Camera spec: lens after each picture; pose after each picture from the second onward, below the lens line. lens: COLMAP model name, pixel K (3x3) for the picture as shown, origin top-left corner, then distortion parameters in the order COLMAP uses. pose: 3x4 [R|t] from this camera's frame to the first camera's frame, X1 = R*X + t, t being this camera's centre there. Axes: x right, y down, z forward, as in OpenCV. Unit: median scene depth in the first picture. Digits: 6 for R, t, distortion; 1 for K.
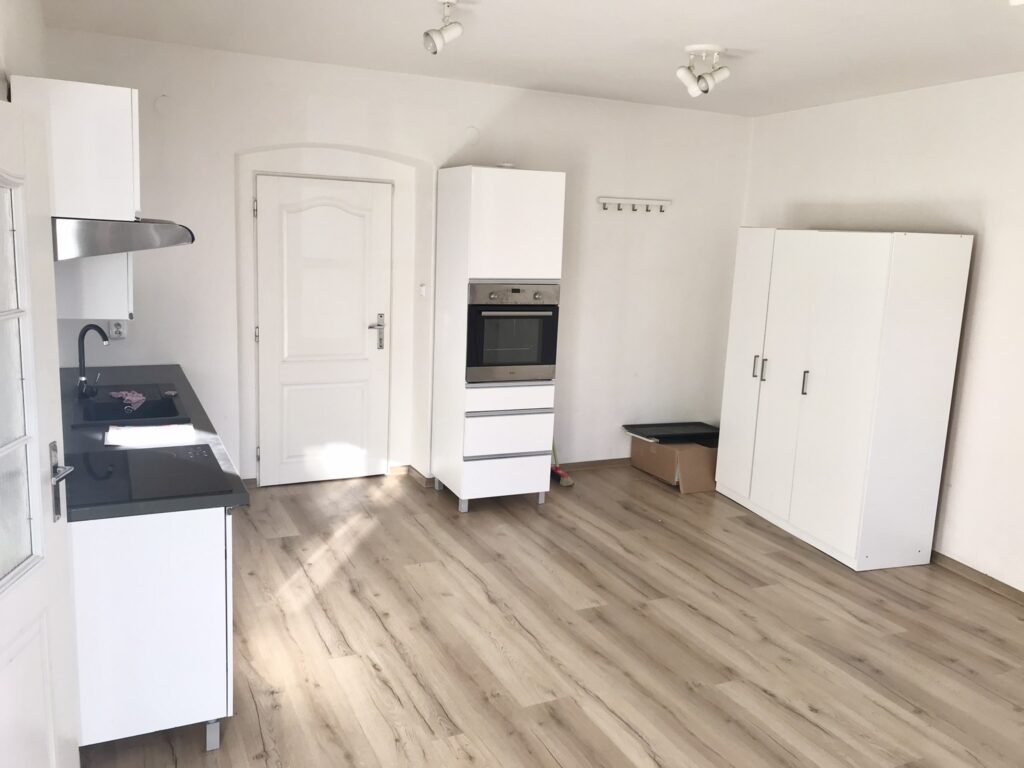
lens RADIAL K [[840.2, 0, 512.0], [0, 840.2, 384.0], [0, 0, 1]] dist [0.017145, -0.000886]
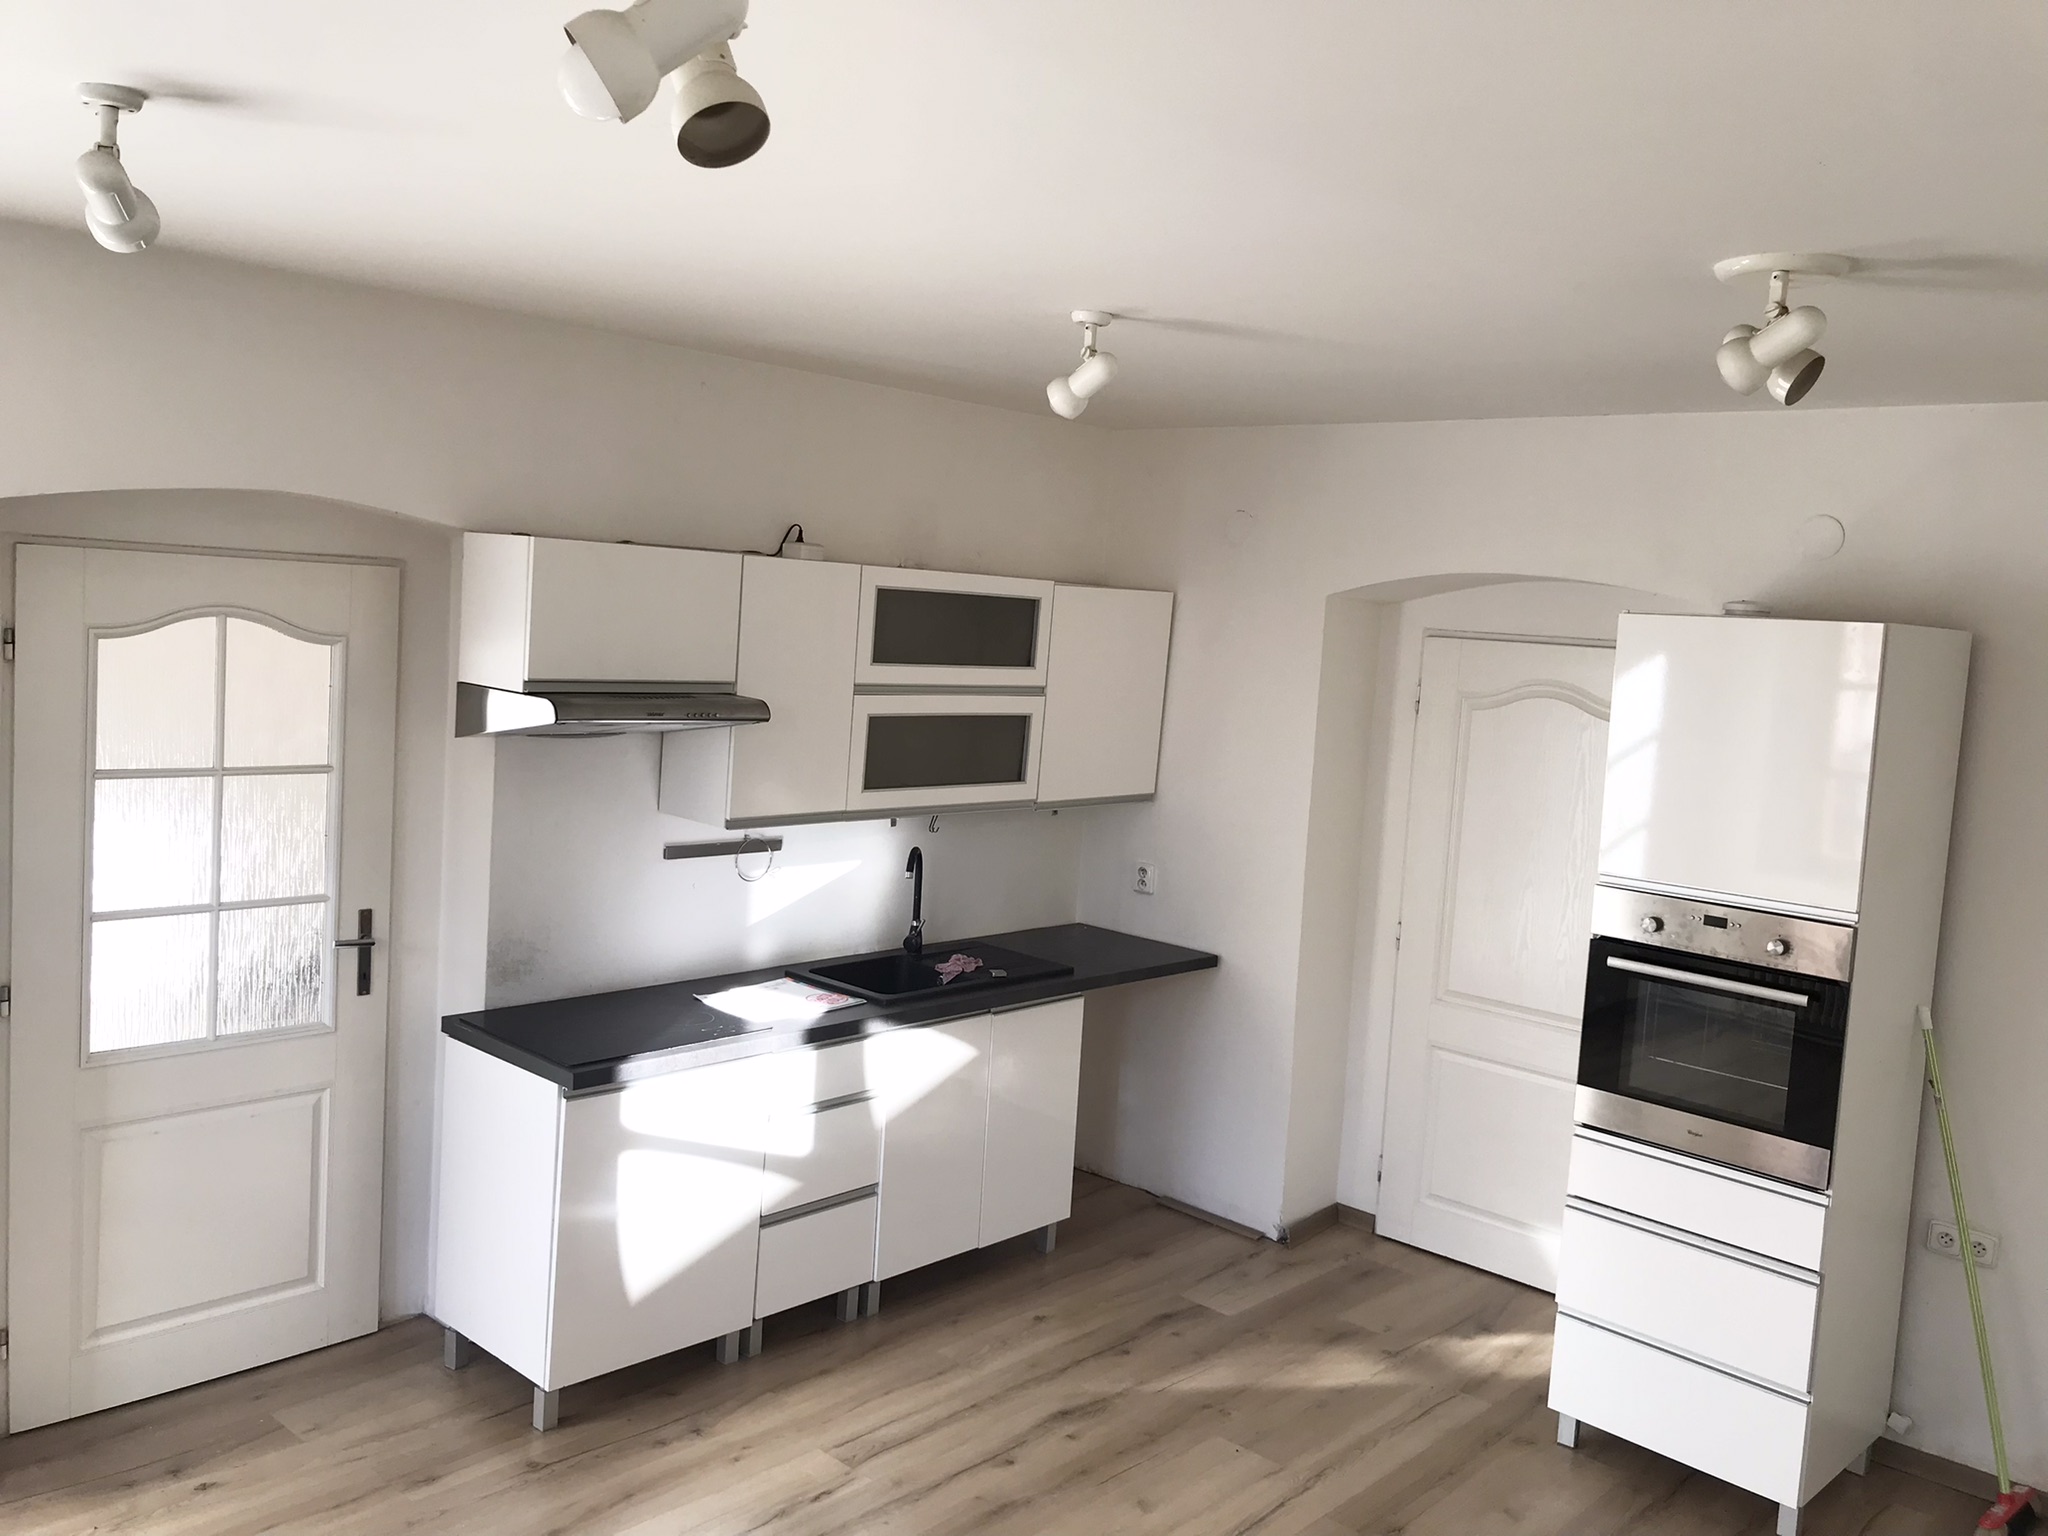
lens RADIAL K [[1680.3, 0, 1024.0], [0, 1680.3, 768.0], [0, 0, 1]] dist [0.017145, -0.000886]
pose [[0.356119, 0.064350, -0.932222, 0.601388], [-0.216907, 0.976069, -0.015484, -0.098001], [0.908917, 0.207720, 0.361555, 0.413975]]
